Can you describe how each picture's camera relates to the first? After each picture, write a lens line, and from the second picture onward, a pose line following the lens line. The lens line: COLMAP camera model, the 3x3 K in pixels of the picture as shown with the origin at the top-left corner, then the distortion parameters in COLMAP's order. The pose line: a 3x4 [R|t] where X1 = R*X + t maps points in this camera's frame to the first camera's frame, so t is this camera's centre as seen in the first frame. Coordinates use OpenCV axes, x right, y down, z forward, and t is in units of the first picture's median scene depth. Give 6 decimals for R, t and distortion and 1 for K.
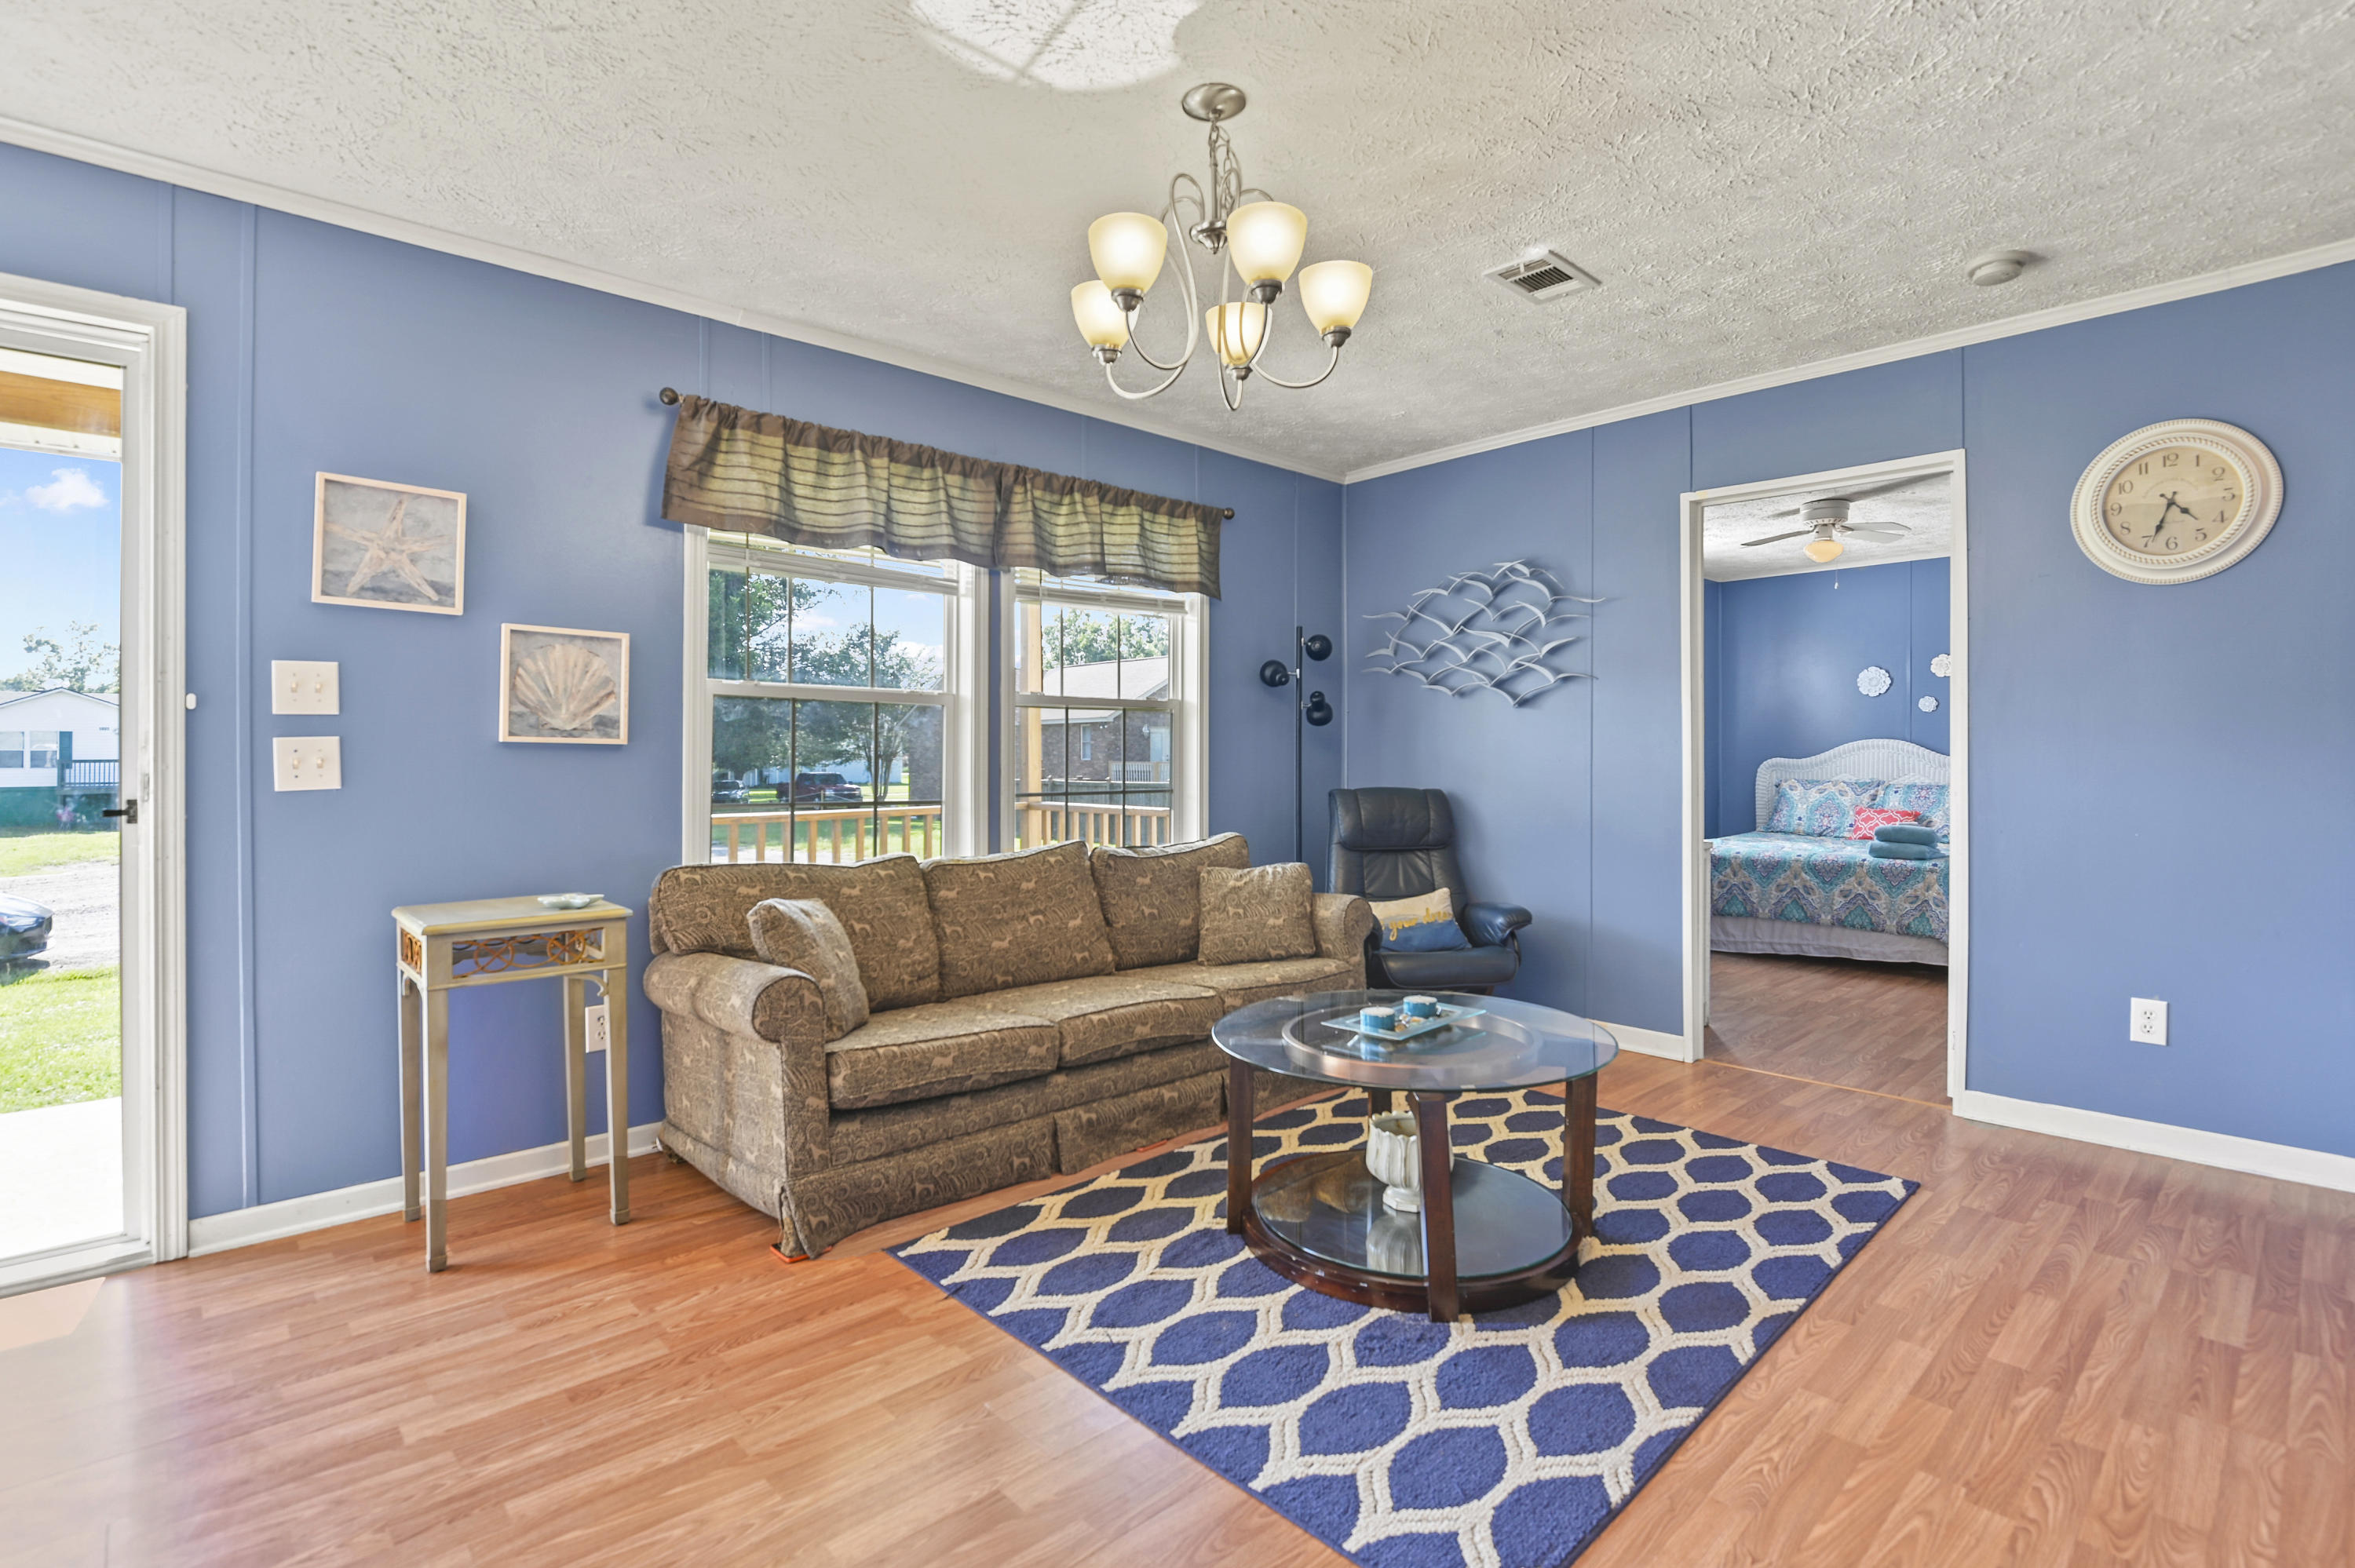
lens RADIAL K [[1110.0, 0, 1178.8], [0, 1110.0, 764.6], [0, 0, 1]] dist [-0.011808, -0.000959]
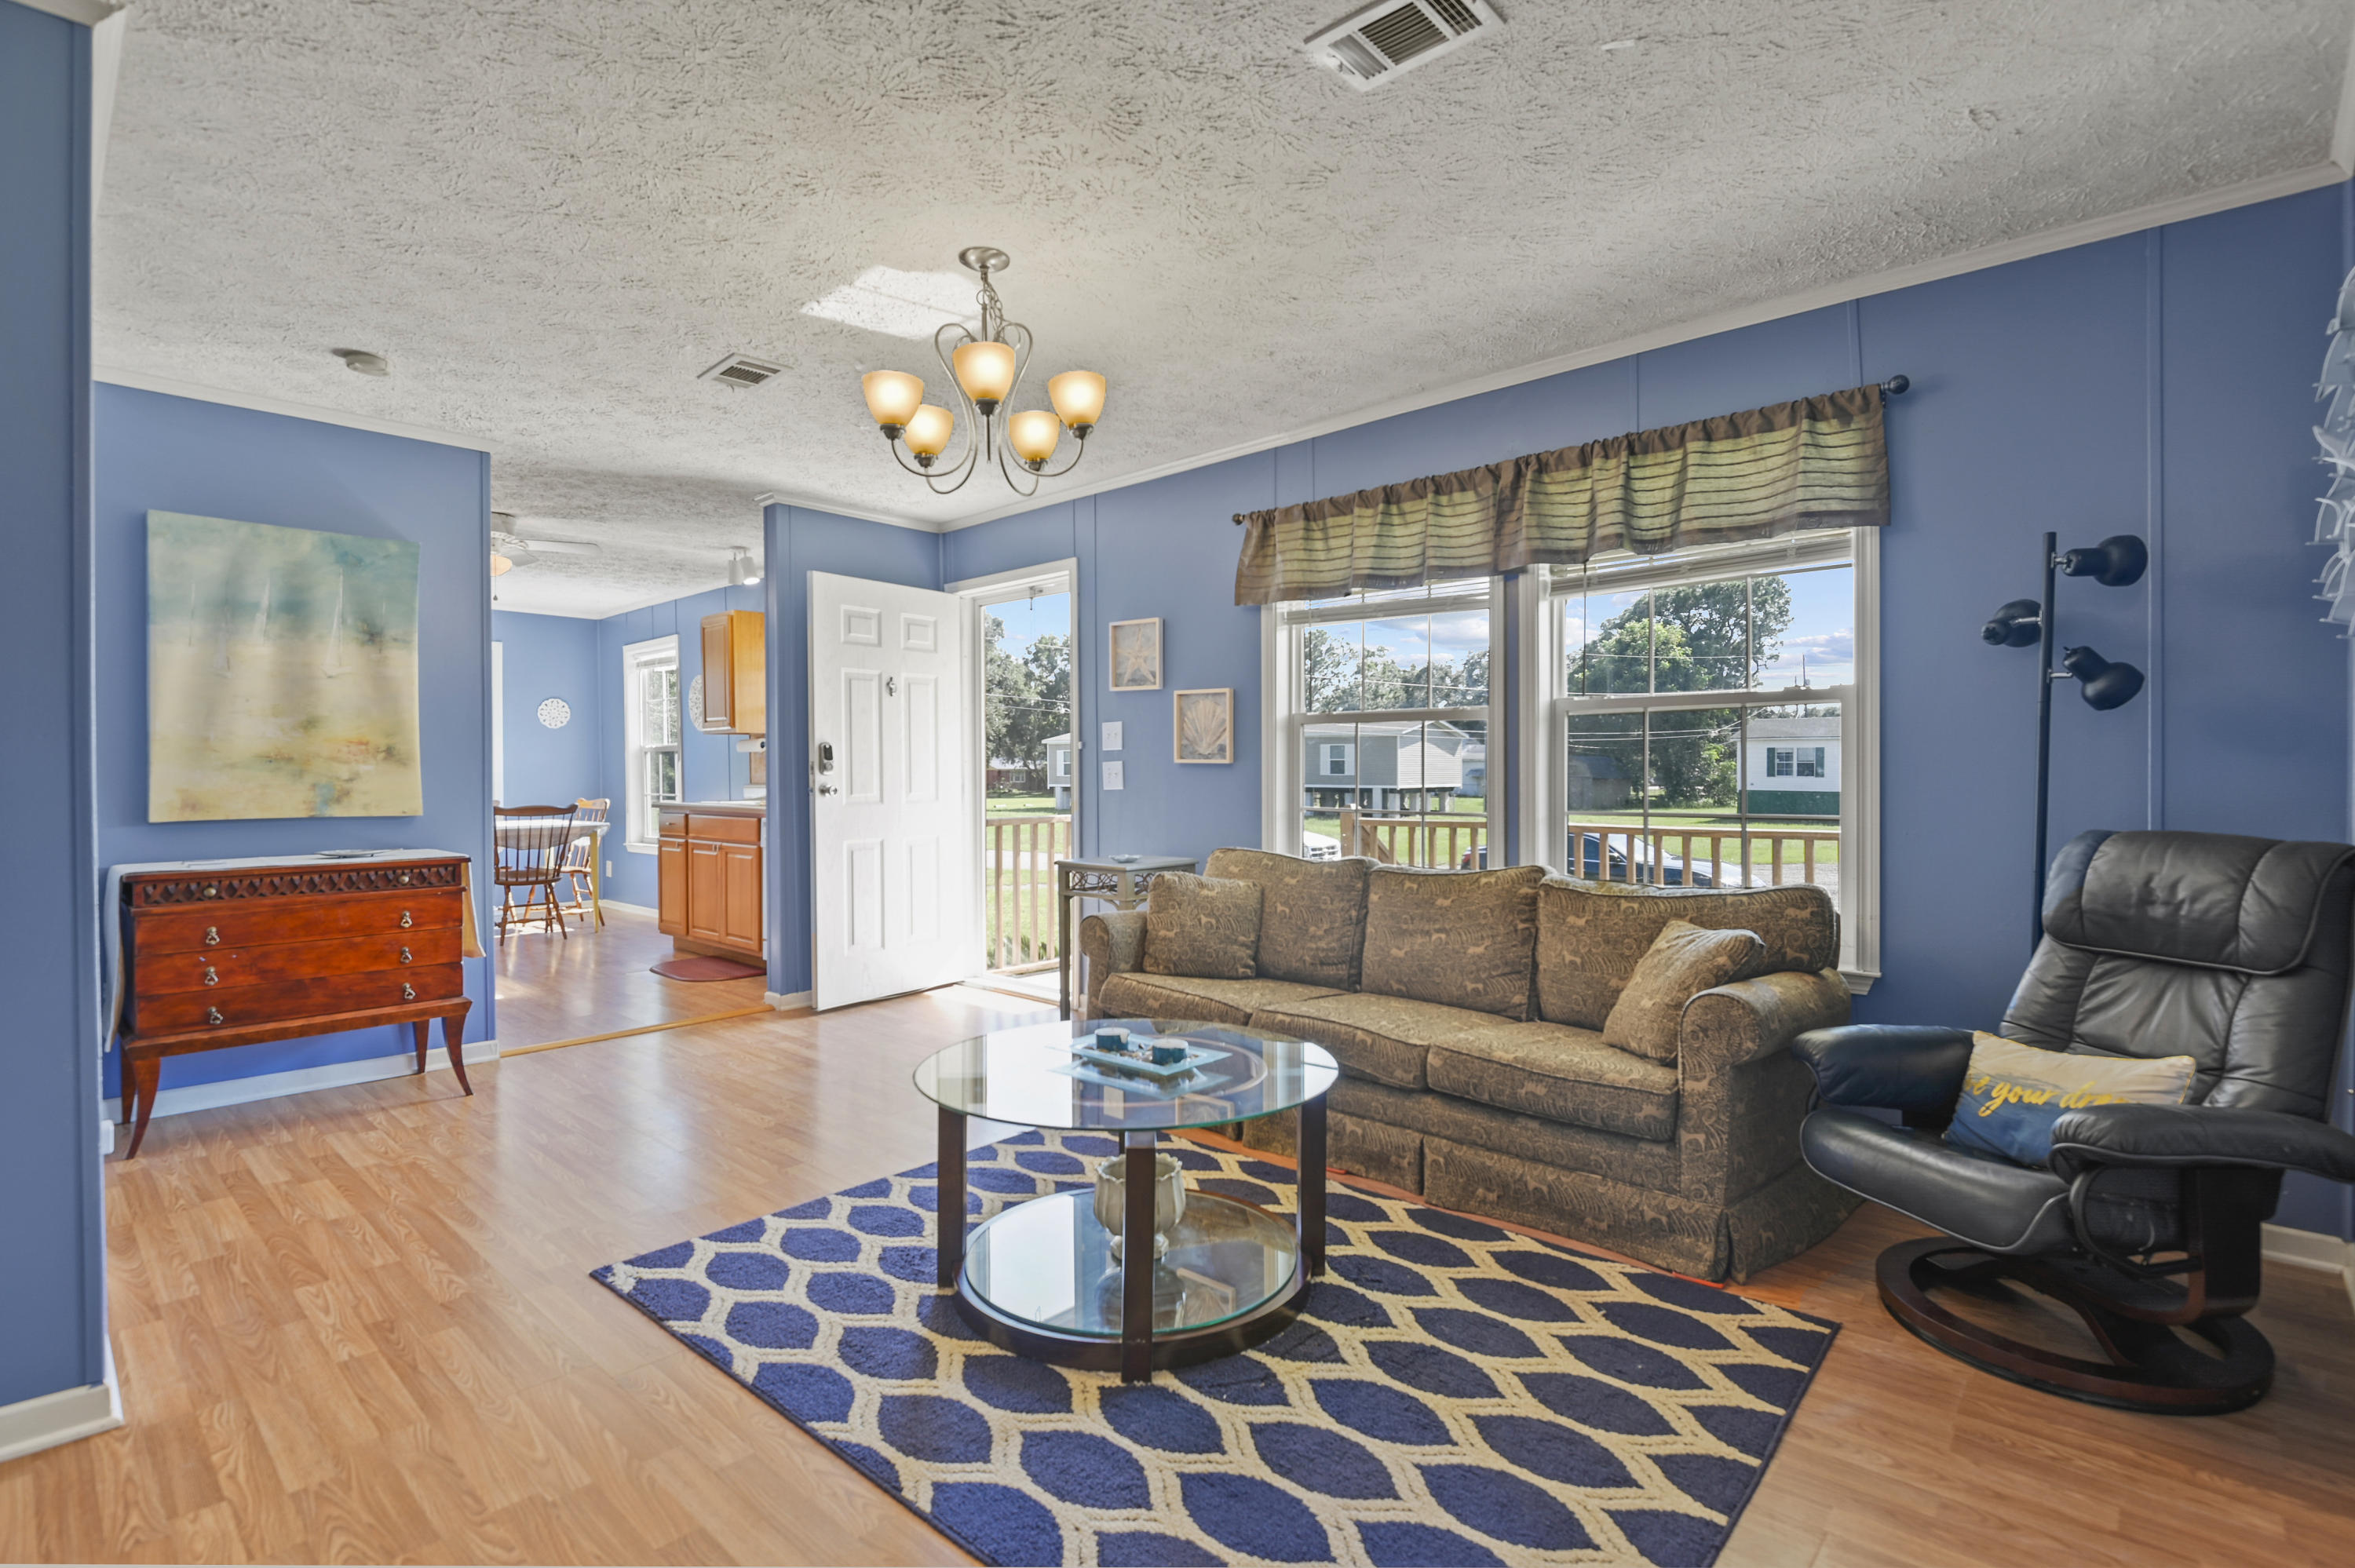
lens RADIAL K [[1105.2, 0, 1179.7], [0, 1105.2, 776.6], [0, 0, 1]] dist [-0.011258, -0.000263]
pose [[0.078007, 0.002391, -0.996950, 1.033829], [-0.003756, 0.999991, 0.002104, -0.003641], [0.996946, 0.003580, 0.078015, 0.877454]]
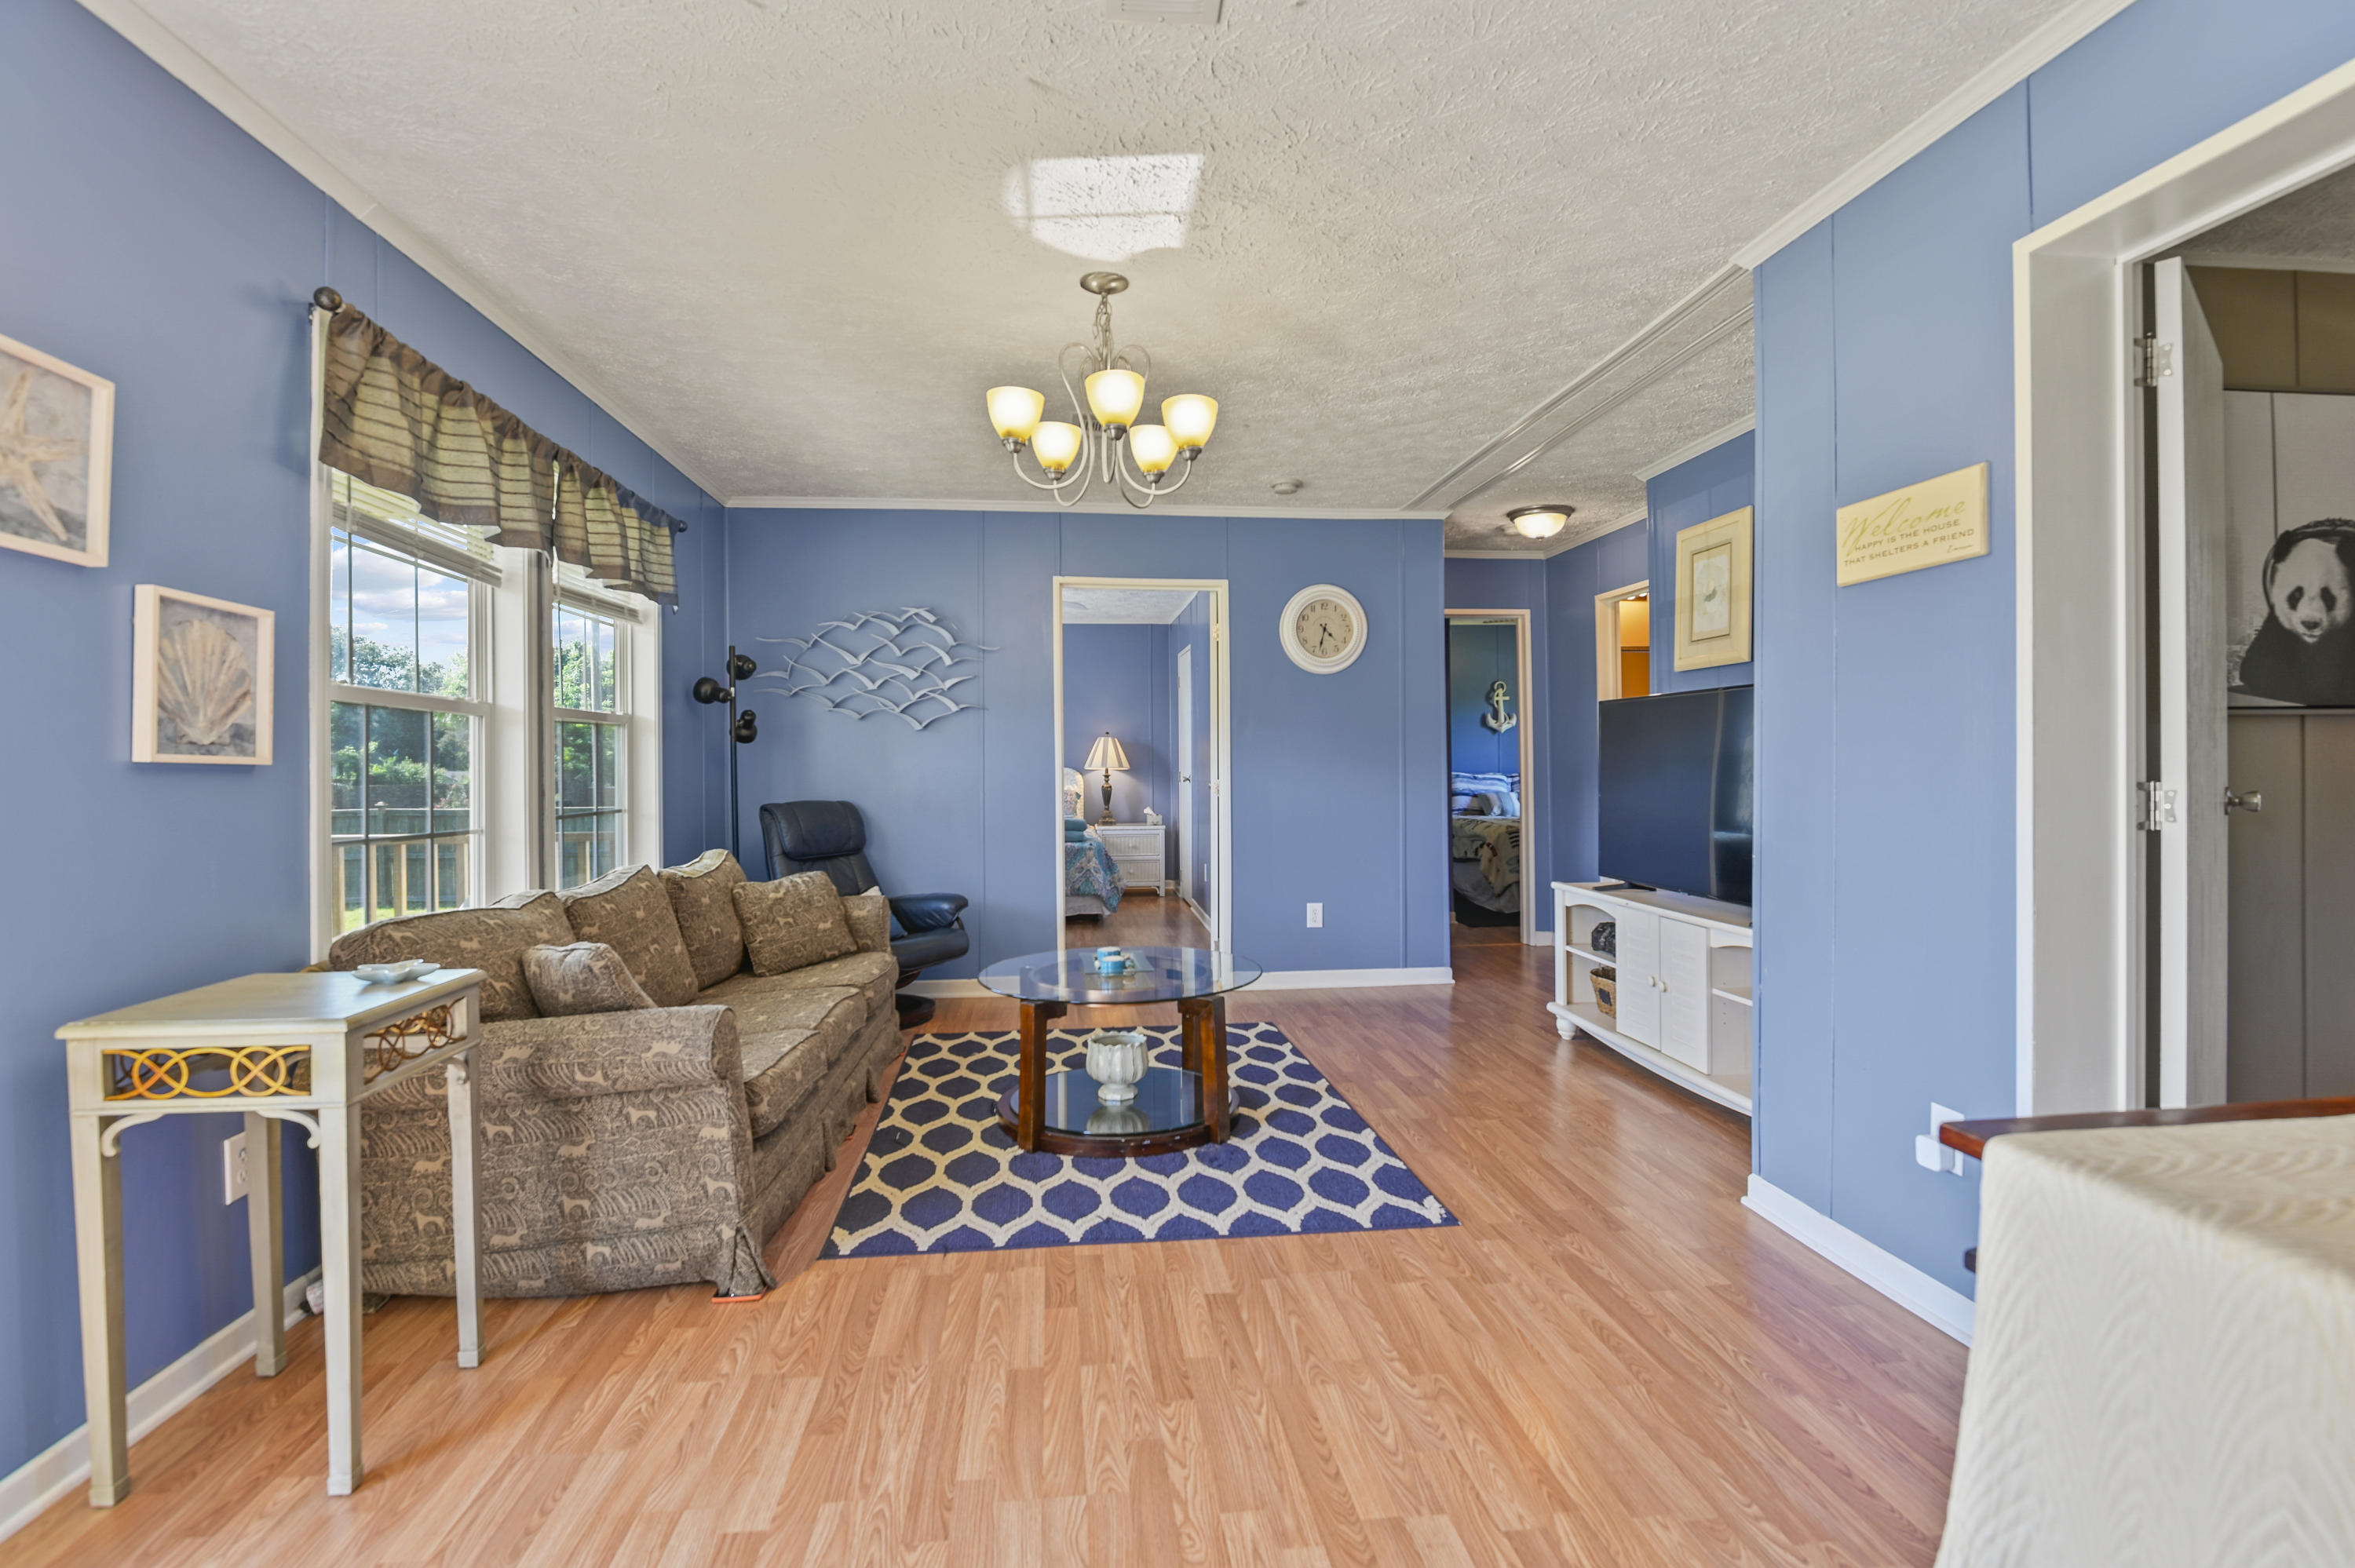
lens RADIAL K [[1105.2, 0, 1179.7], [0, 1105.2, 776.6], [0, 0, 1]] dist [-0.011258, -0.000263]
pose [[0.596115, -0.012350, 0.802804, -0.770744], [0.013443, 0.999895, 0.005399, -0.007087], [-0.802787, 0.007574, 0.596218, 0.105875]]
